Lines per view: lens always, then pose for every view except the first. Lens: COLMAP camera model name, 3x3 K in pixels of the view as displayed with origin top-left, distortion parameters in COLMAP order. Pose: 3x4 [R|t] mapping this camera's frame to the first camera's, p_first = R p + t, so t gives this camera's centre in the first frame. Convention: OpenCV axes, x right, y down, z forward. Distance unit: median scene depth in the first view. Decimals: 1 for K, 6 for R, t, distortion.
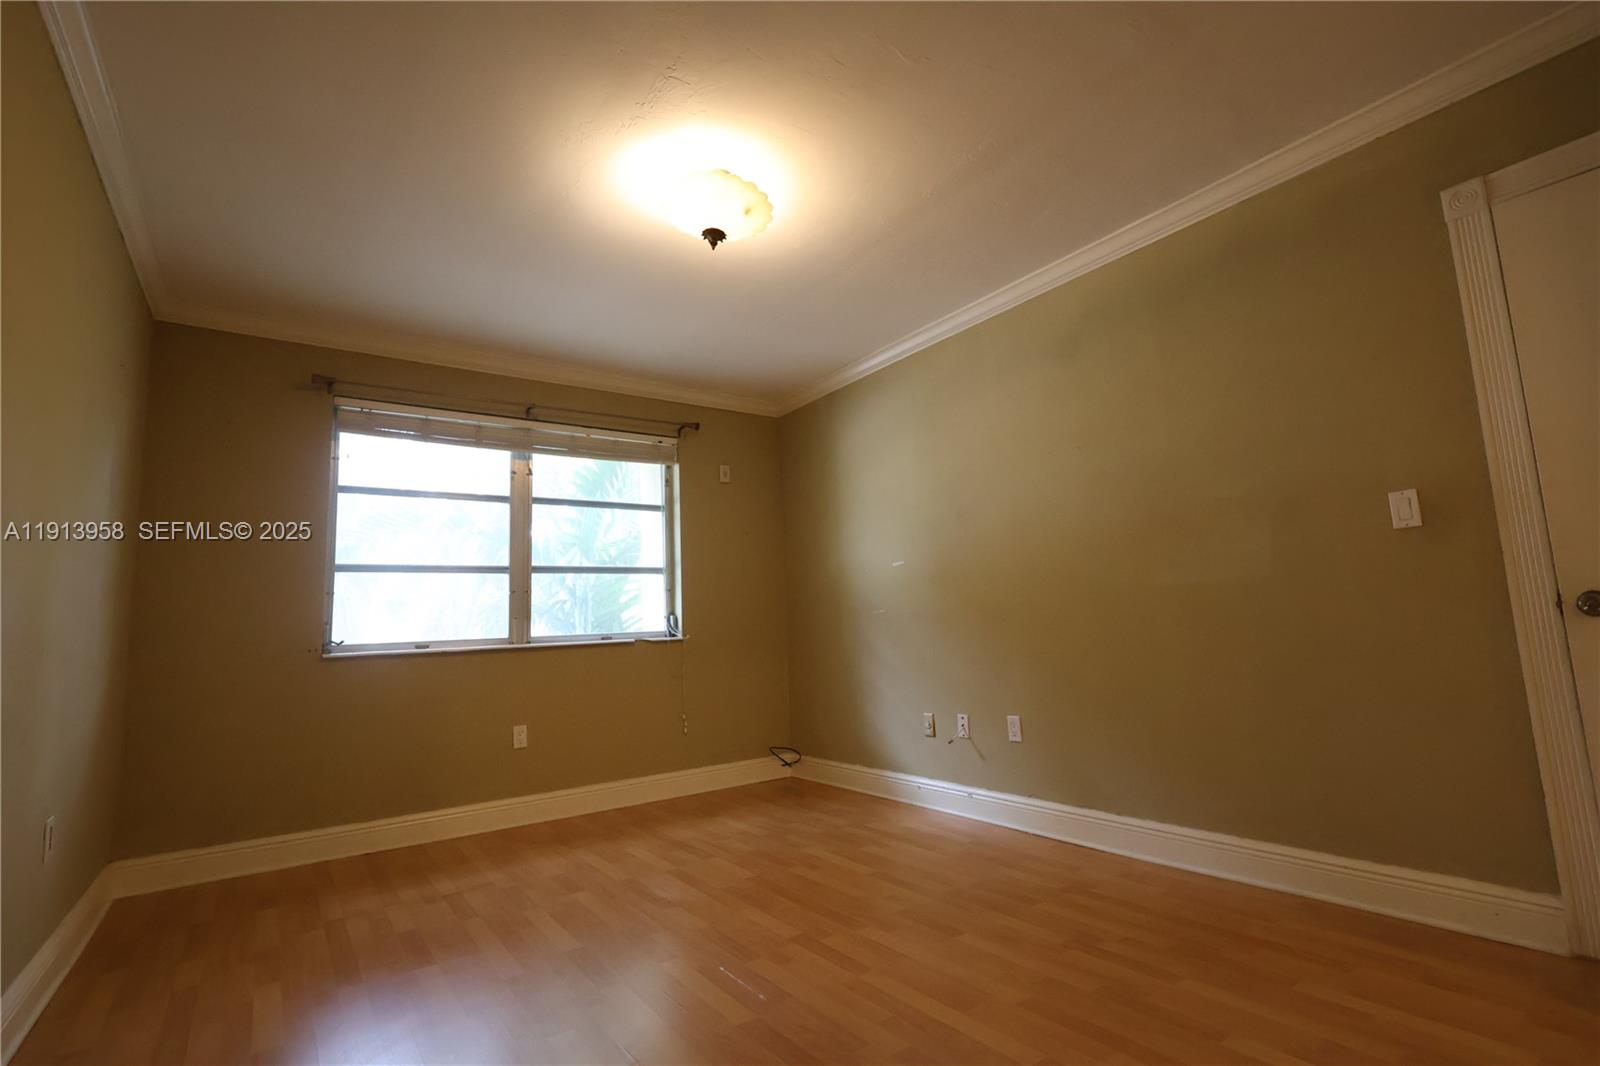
lens RADIAL K [[736.2, 0, 794.1], [0, 736.2, 531.1], [0, 0, 1]] dist [-0.001813, 0.000761]
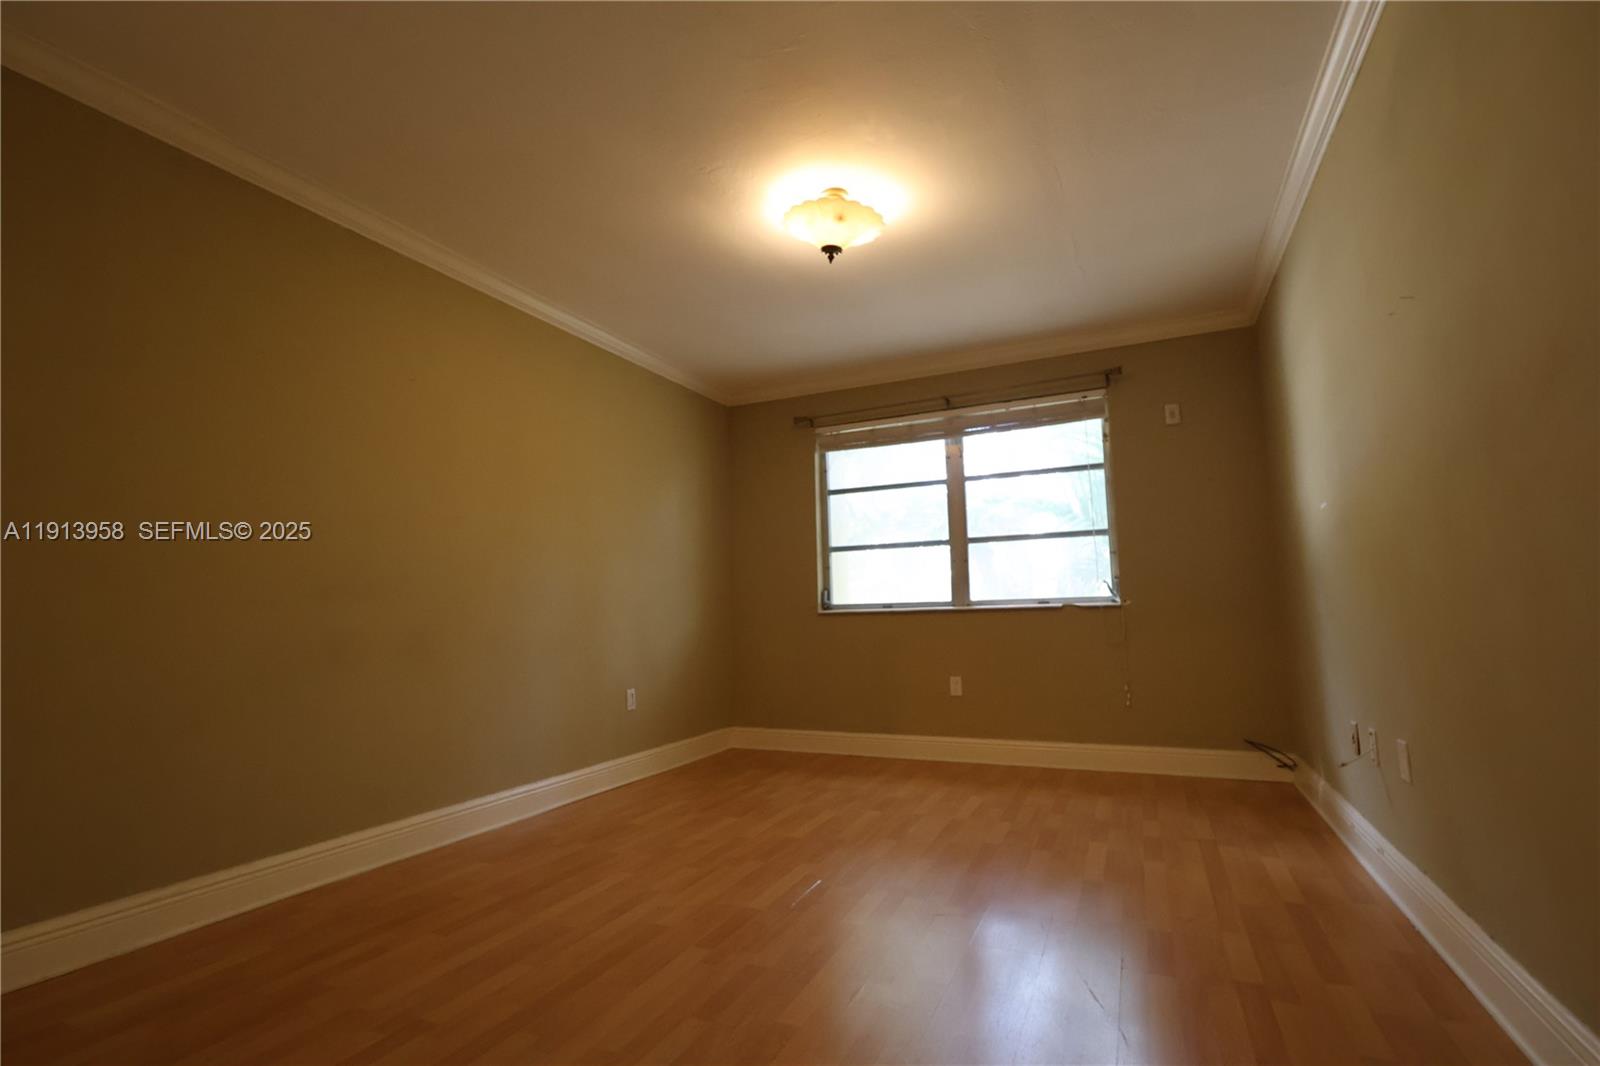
lens RADIAL K [[736.2, 0, 794.1], [0, 736.2, 531.1], [0, 0, 1]] dist [-0.001813, 0.000761]
pose [[0.500880, -0.062289, -0.863272, 0.484124], [0.116239, 0.993212, -0.004222, 0.011542], [0.857676, -0.098232, 0.504721, 0.206124]]
